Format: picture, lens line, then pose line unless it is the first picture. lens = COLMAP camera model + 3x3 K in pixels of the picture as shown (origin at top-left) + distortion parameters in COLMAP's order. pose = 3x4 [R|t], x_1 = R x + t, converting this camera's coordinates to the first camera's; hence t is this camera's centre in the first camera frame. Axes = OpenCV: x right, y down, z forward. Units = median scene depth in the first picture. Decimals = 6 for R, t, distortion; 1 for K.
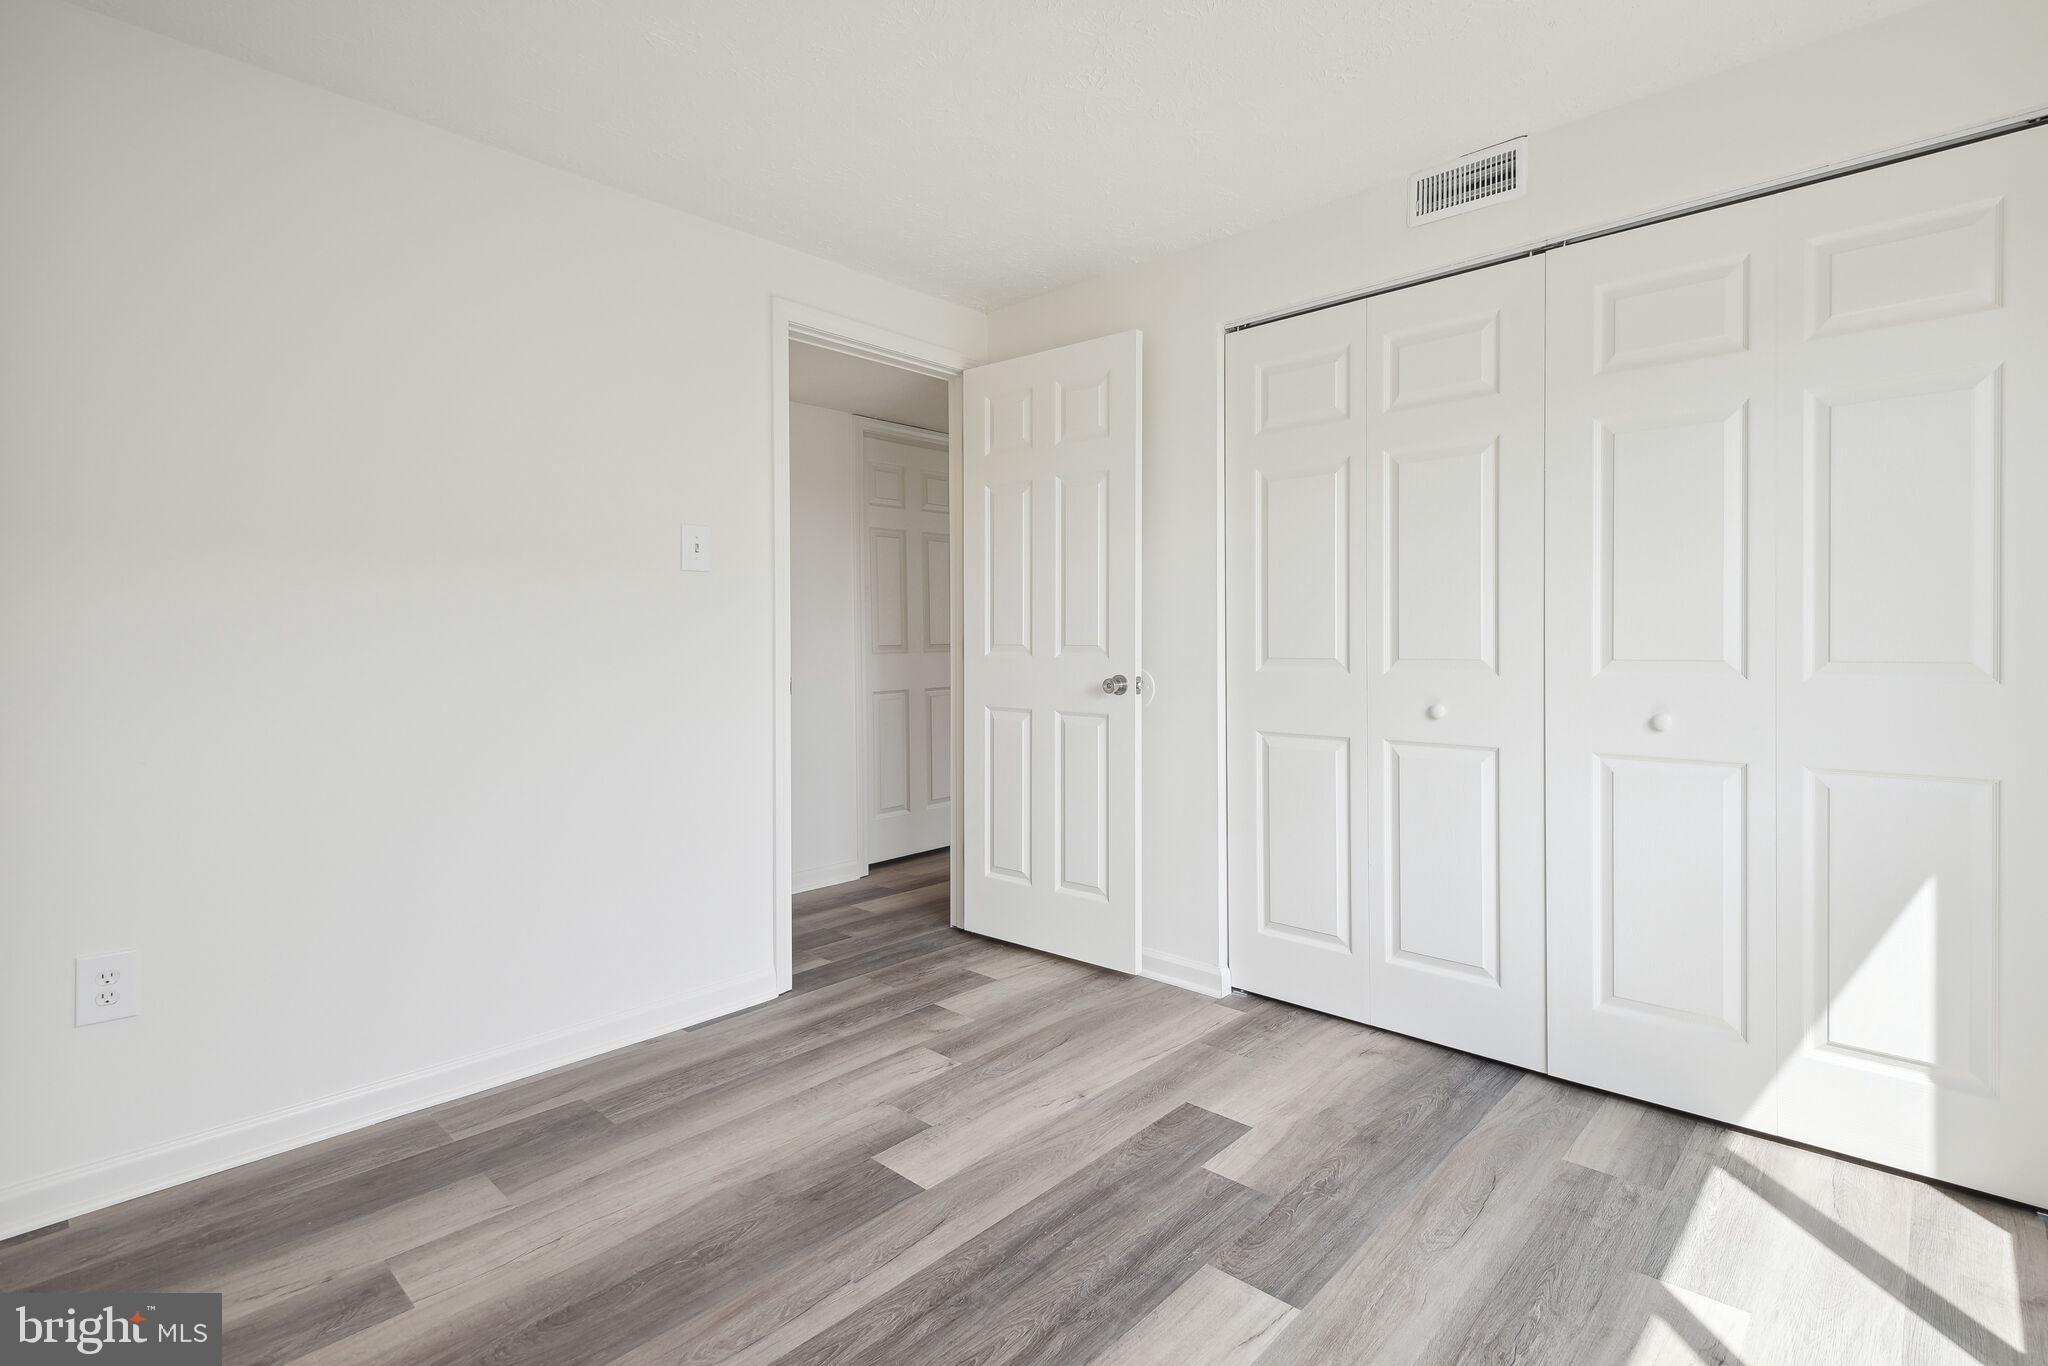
lens RADIAL K [[961.7, 0, 982.5], [0, 961.7, 646.1], [0, 0, 1]] dist [0.065655, -0.029306]
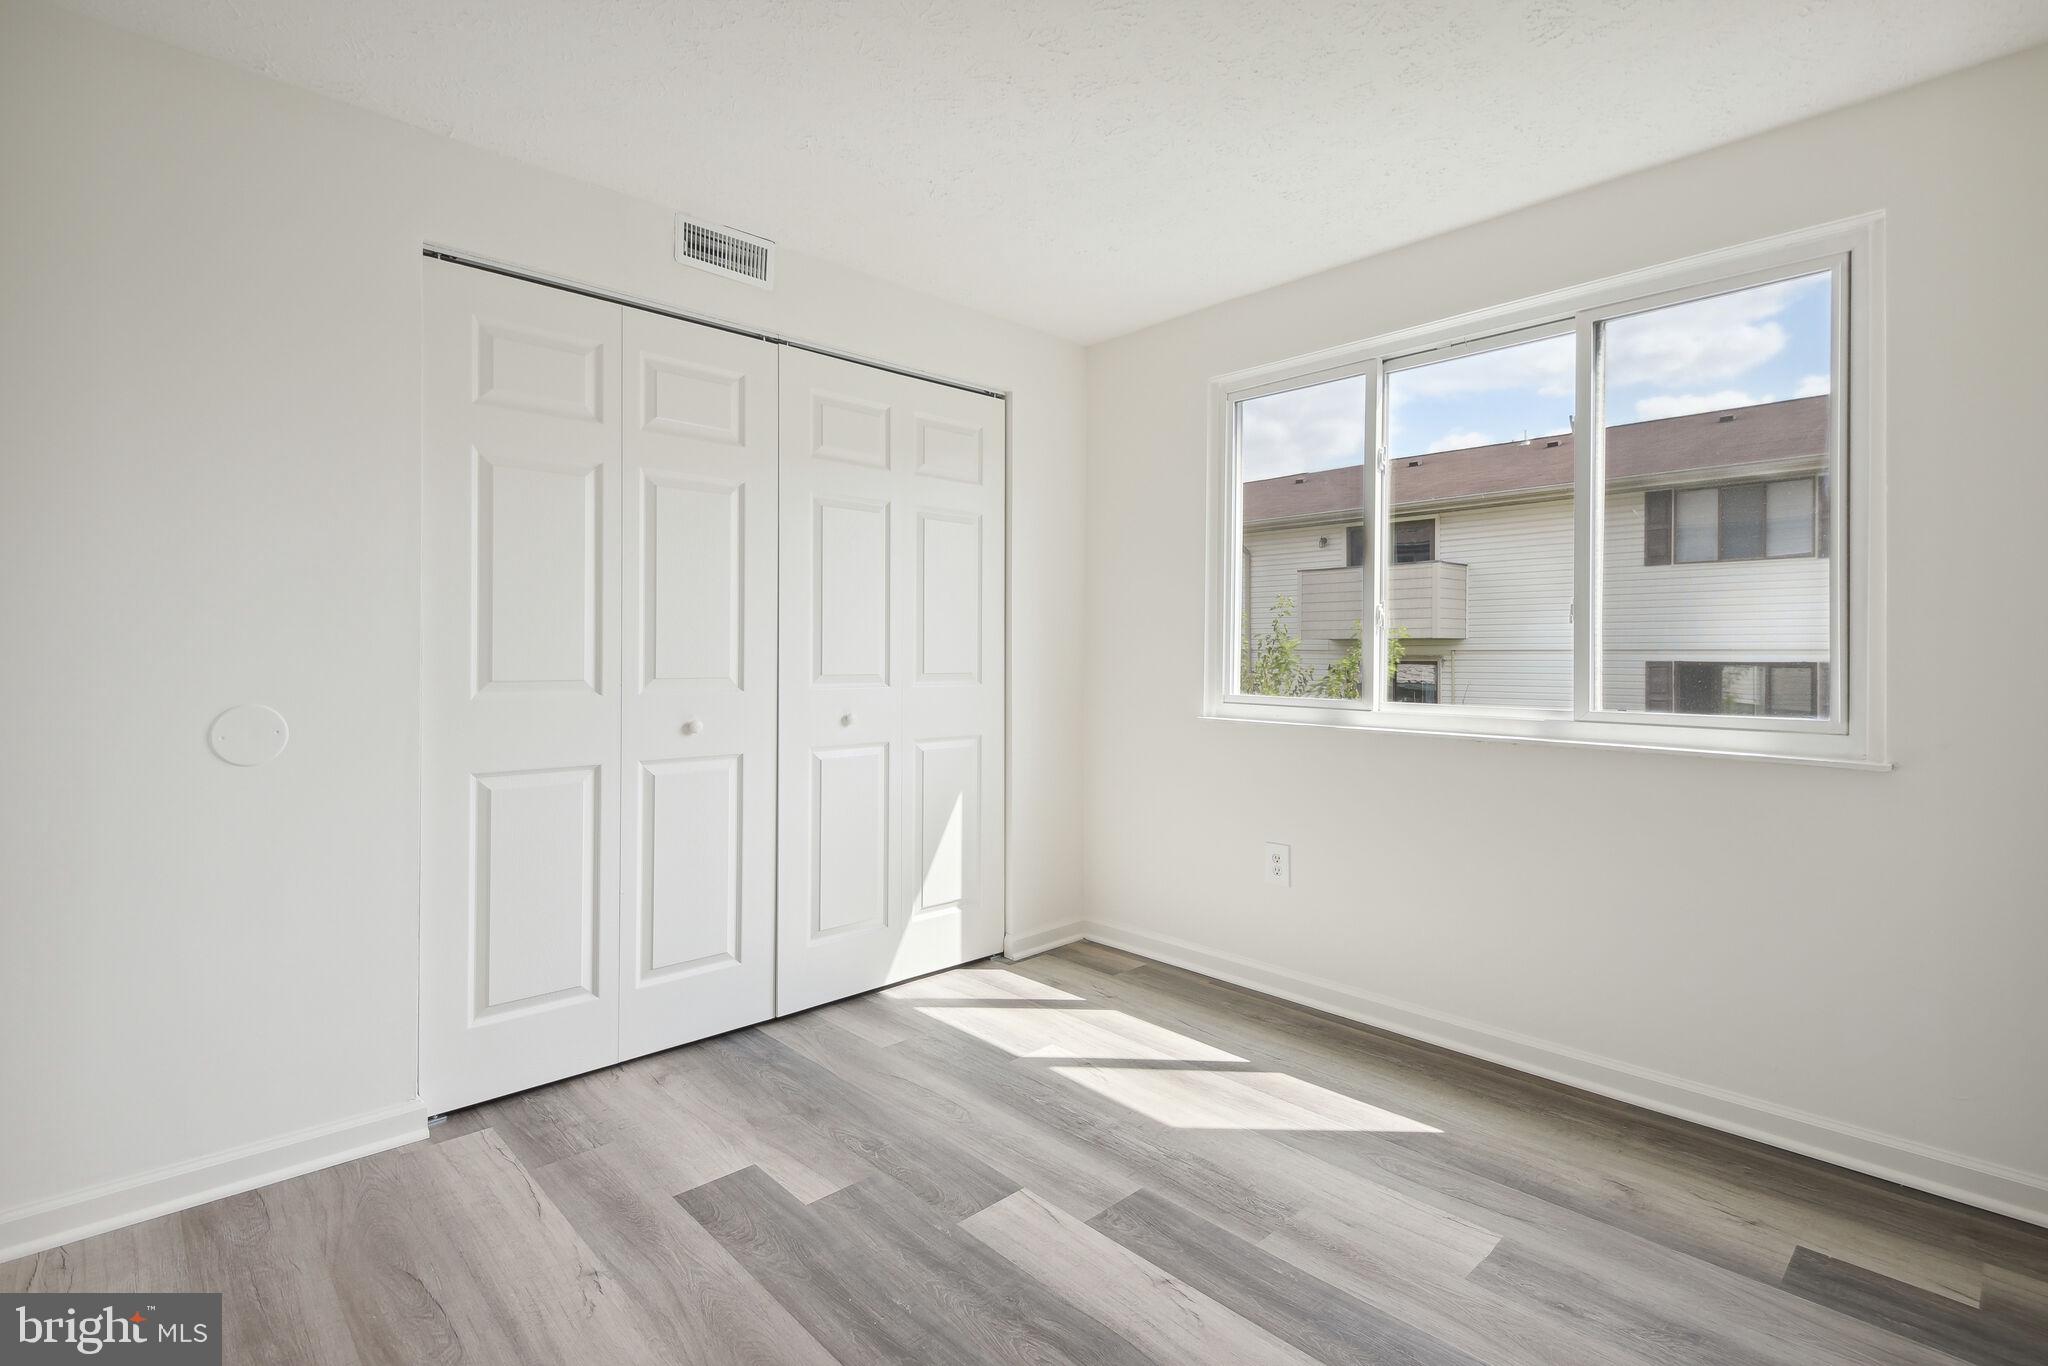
lens RADIAL K [[988.2, 0, 1051.9], [0, 988.2, 654.5], [0, 0, 1]] dist [0.018072, -0.014787]
pose [[0.026799, 0.011520, 0.999574, -0.674602], [0.008981, 0.999890, -0.011764, 0.005121], [-0.999601, 0.009292, 0.026692, 0.655335]]
